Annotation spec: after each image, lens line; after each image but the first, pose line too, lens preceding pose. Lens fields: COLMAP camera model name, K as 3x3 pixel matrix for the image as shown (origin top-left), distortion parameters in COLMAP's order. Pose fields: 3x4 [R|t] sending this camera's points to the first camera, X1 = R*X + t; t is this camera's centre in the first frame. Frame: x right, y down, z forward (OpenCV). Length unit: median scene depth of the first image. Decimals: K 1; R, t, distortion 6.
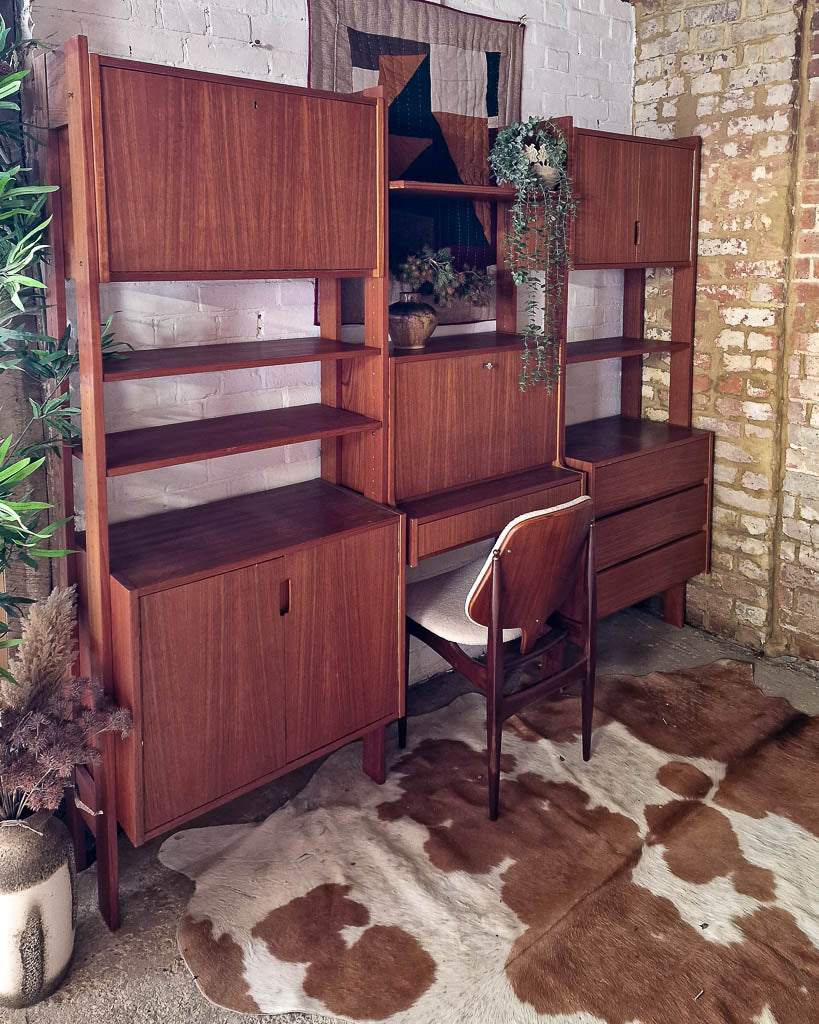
lens RADIAL K [[818.5, 0, 435.4], [0, 818.5, 328.7], [0, 0, 1]] dist [0.057979, -0.019422]
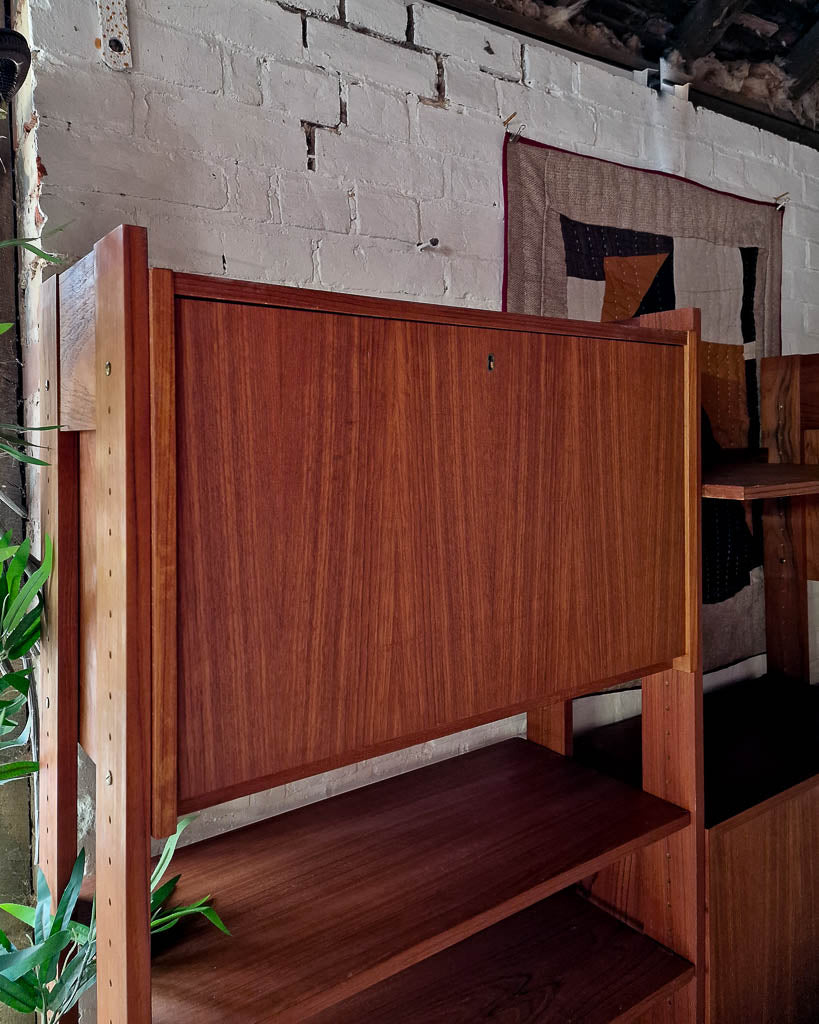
lens RADIAL K [[759.2, 0, 401.7], [0, 759.2, 434.3], [0, 0, 1]] dist [0.063459, -0.044363]
pose [[0.995479, -0.012538, -0.094149, -0.151676], [0.002511, 0.994376, -0.105882, -0.122188], [0.094947, 0.105167, 0.989912, 0.378605]]
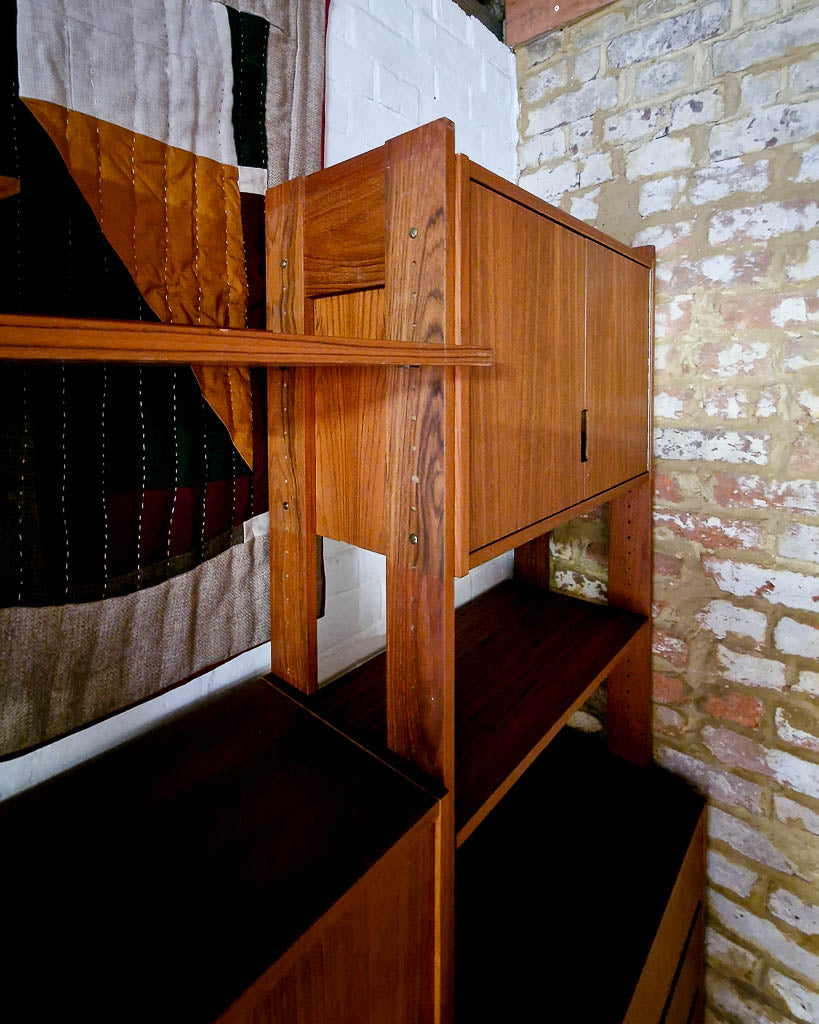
lens RADIAL K [[541.0, 0, 383.2], [0, 541.0, 390.7], [0, 0, 1]] dist [-0.000192, -0.003219]
pose [[0.992012, -0.010864, 0.125676, 0.101065], [0.019793, 0.997349, -0.070021, -0.125016], [-0.124582, 0.071950, 0.989597, 0.732195]]
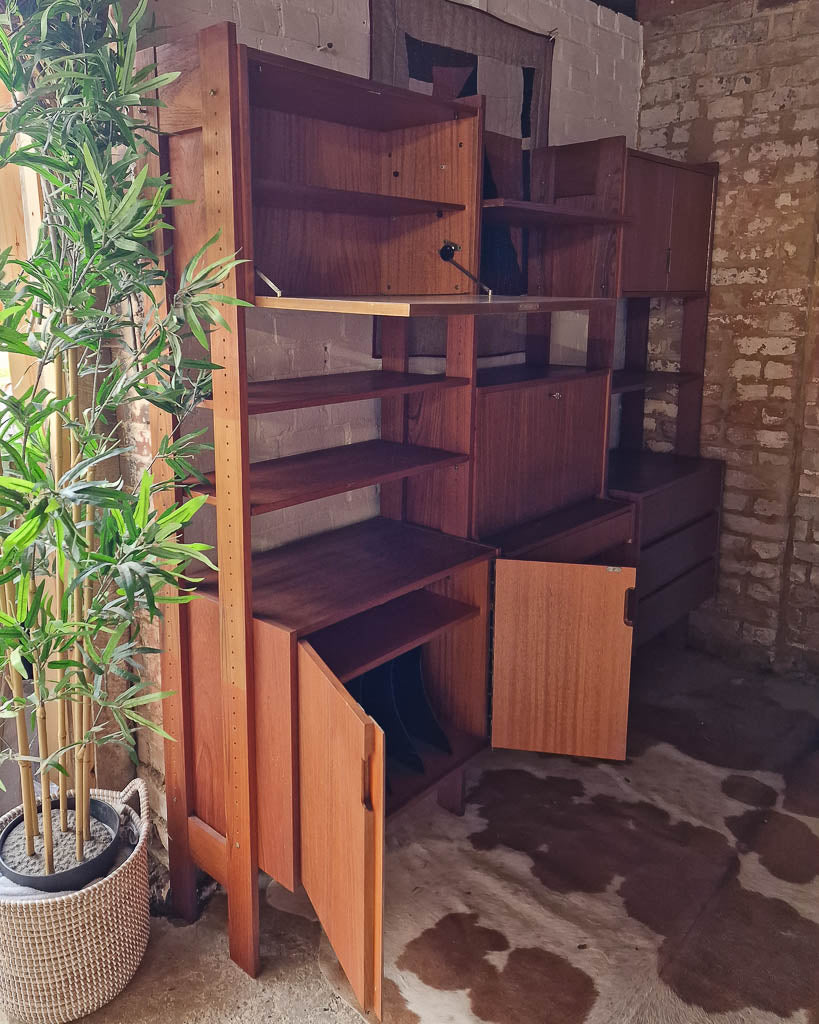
lens RADIAL K [[815.5, 0, 372.7], [0, 815.5, 432.8], [0, 0, 1]] dist [0.073935, -0.061468]
pose [[0.994473, -0.022410, 0.102569, -0.216305], [0.015297, 0.997457, 0.069611, 0.014482], [-0.103868, -0.067658, 0.992287, 0.045598]]
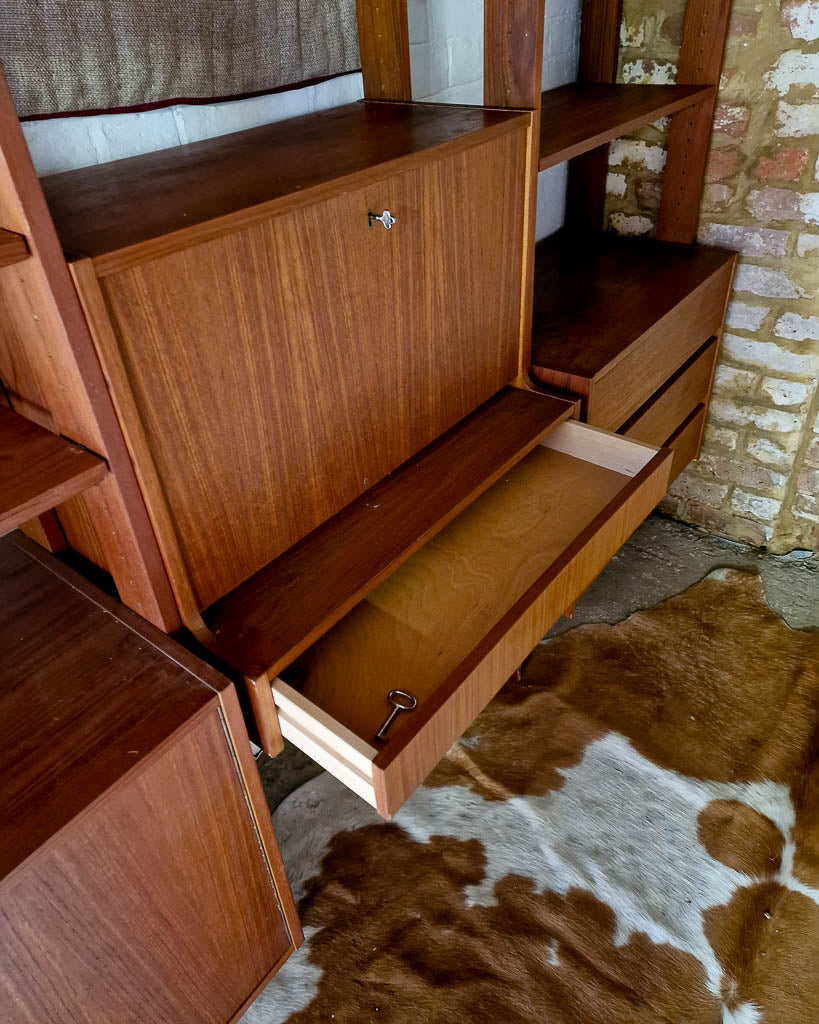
lens RADIAL K [[728.5, 0, 409.6], [0, 728.5, 474.5], [0, 0, 1]] dist [0.077798, -0.073060]
pose [[0.979525, -0.160575, 0.121434, 0.014173], [0.082996, 0.871624, 0.483098, -0.014038], [-0.183419, -0.463128, 0.867104, 0.555021]]
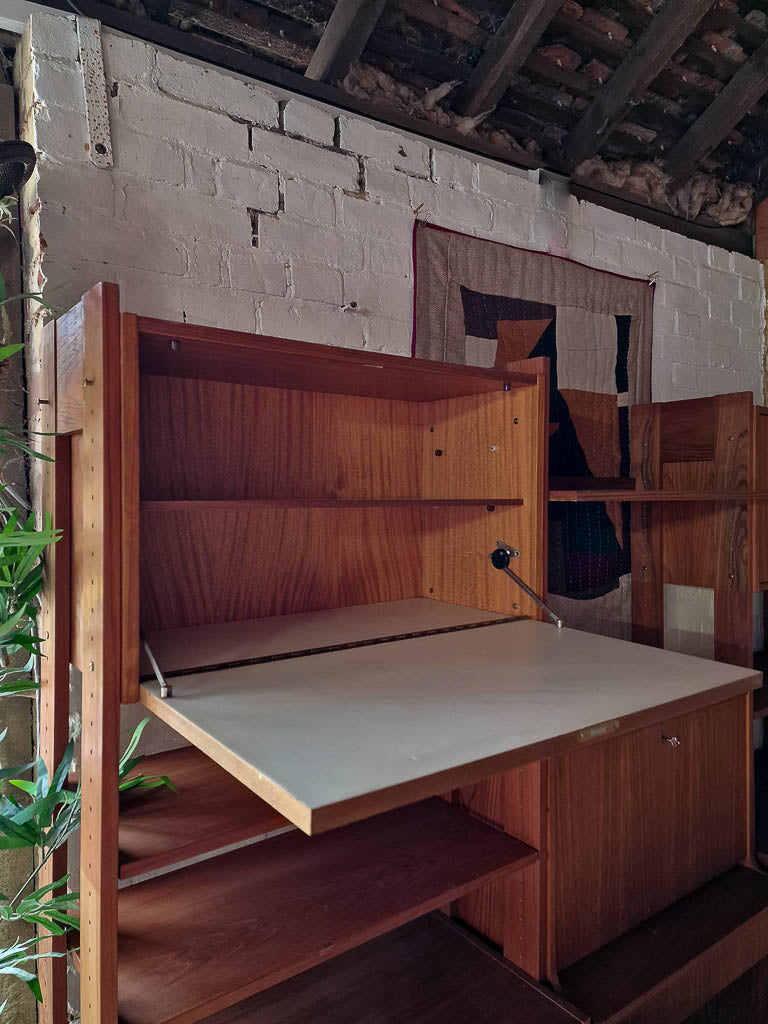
lens RADIAL K [[696.6, 0, 387.7], [0, 696.6, 494.8], [0, 0, 1]] dist [0.074085, -0.059214]
pose [[0.997259, -0.004358, -0.073865, -0.111805], [-0.003058, 0.994984, -0.099984, -0.089211], [0.073930, 0.099936, 0.992244, 0.310040]]
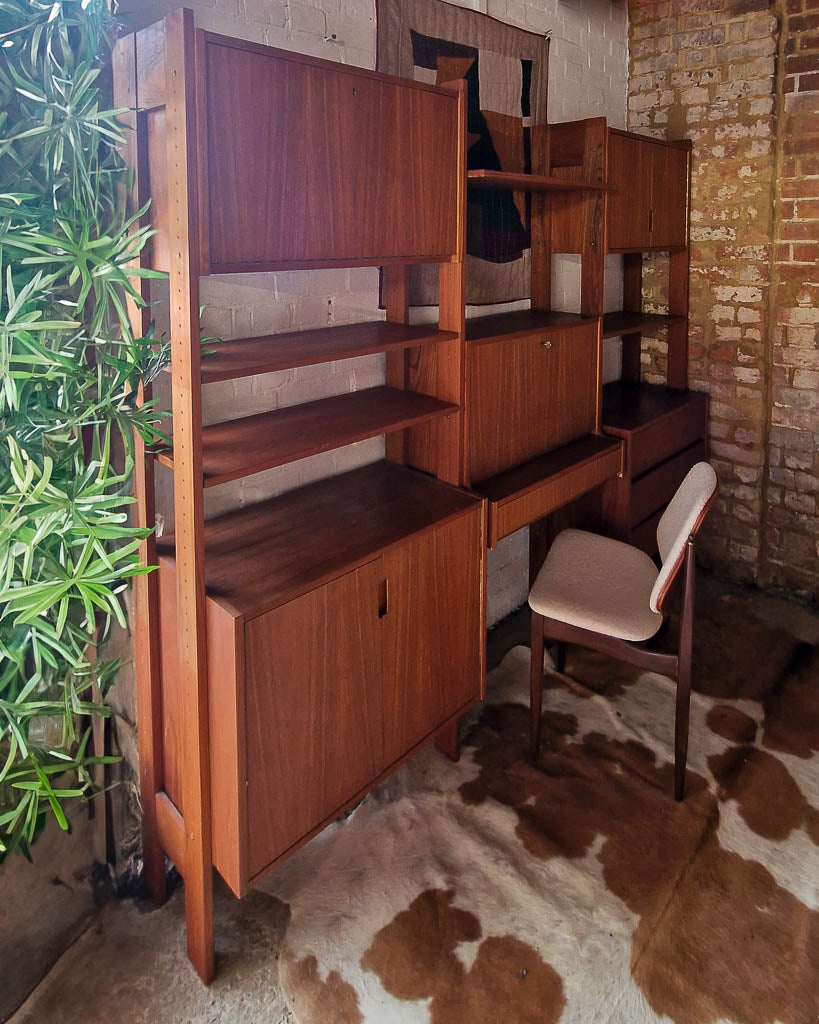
lens RADIAL K [[658.0, 0, 478.9], [0, 658.0, 263.4], [0, 0, 1]] dist [0.001090, -0.001269]
pose [[0.989718, -0.004231, 0.142968, -0.122607], [0.010975, 0.998862, -0.046413, -0.019342], [-0.142609, 0.047505, 0.988638, 0.140135]]
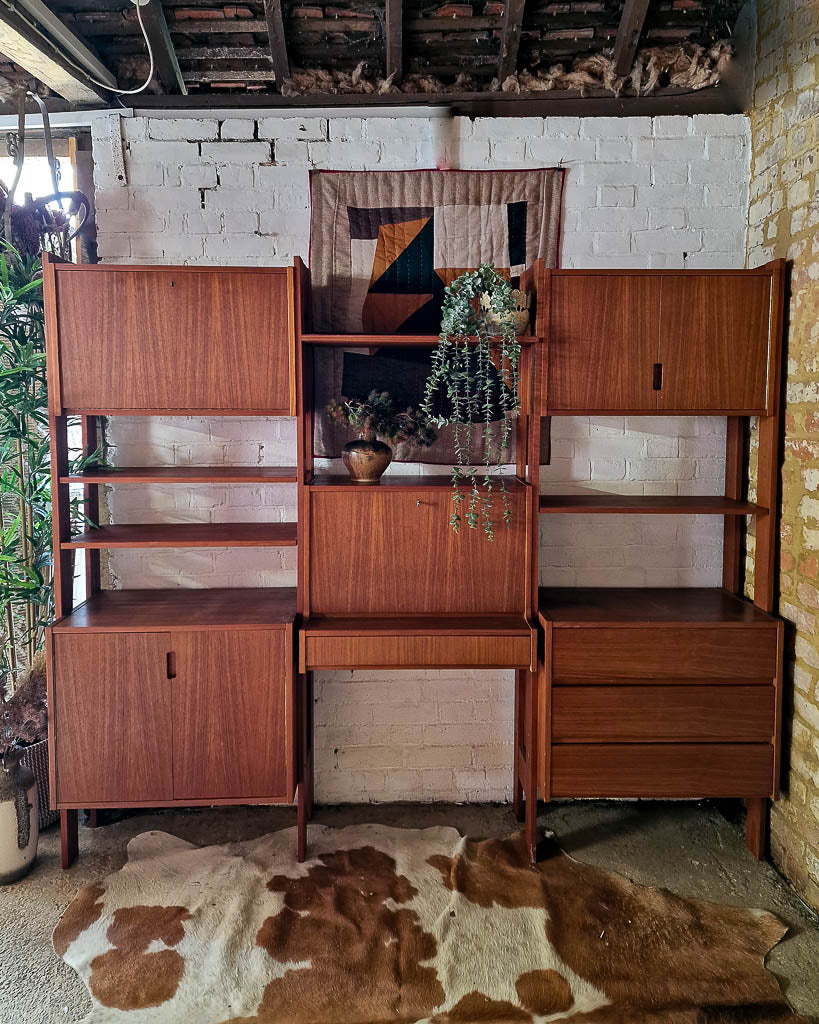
lens RADIAL K [[759.2, 0, 401.7], [0, 759.2, 434.3], [0, 0, 1]] dist [0.063459, -0.044363]
pose [[0.776834, 0.035022, -0.628730, 0.562114], [-0.064079, 0.997666, -0.023600, -0.017301], [0.626436, 0.058622, 0.777265, 0.190525]]
